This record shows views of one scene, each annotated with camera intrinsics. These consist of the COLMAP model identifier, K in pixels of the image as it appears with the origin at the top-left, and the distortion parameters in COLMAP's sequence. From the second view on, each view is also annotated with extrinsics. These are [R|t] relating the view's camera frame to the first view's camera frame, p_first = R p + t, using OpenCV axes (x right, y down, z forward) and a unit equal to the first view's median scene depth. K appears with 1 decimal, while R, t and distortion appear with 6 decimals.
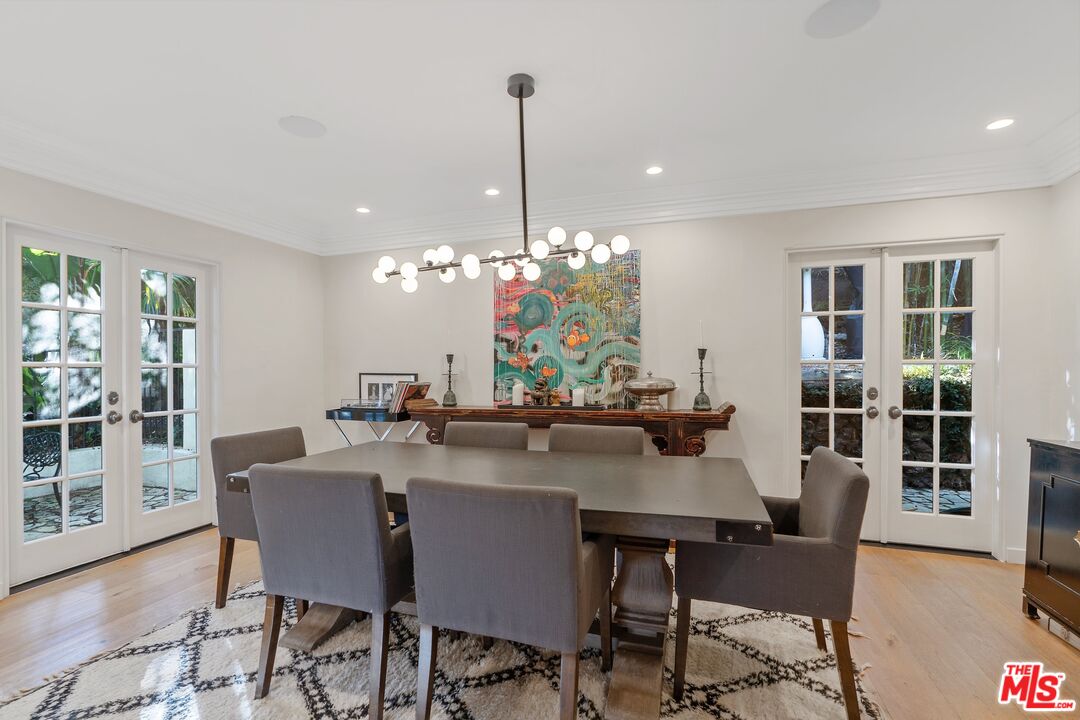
lens RADIAL K [[483.4, 0, 540.0], [0, 483.4, 360.0], [0, 0, 1]] dist [0.001485, 0.000083]
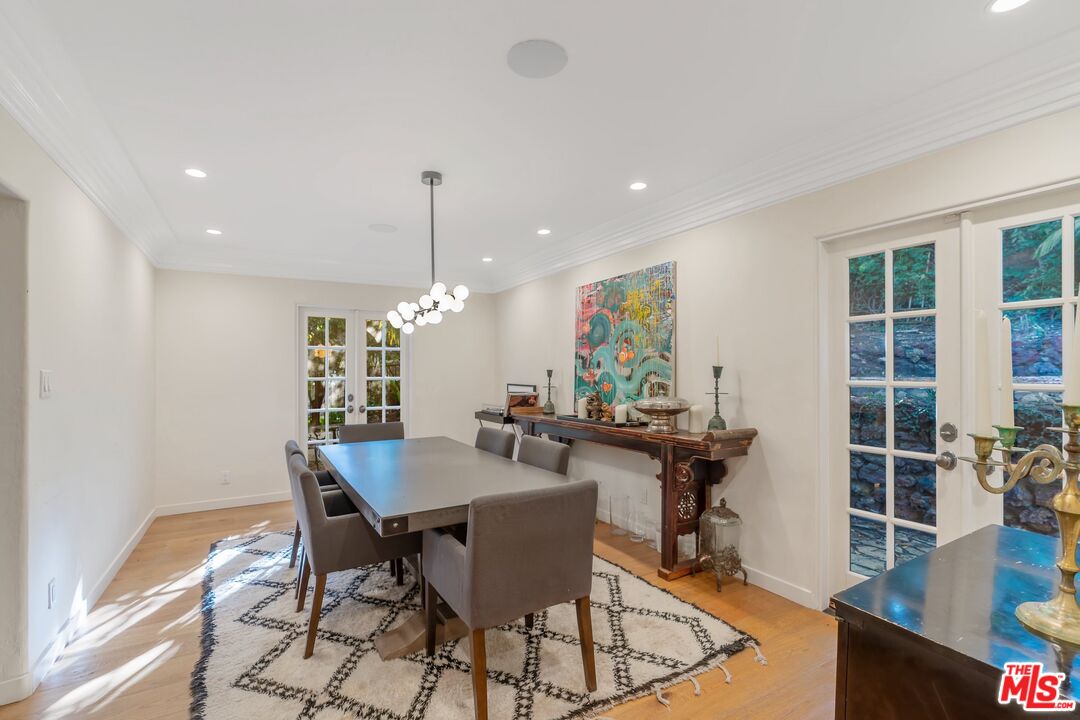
lens RADIAL K [[483.4, 0, 540.0], [0, 483.4, 360.0], [0, 0, 1]] dist [0.001485, 0.000083]
pose [[0.753352, -0.014254, -0.657463, 0.633445], [0.011341, 0.999898, -0.008682, -0.028561], [0.657519, -0.000916, 0.753437, 0.112993]]
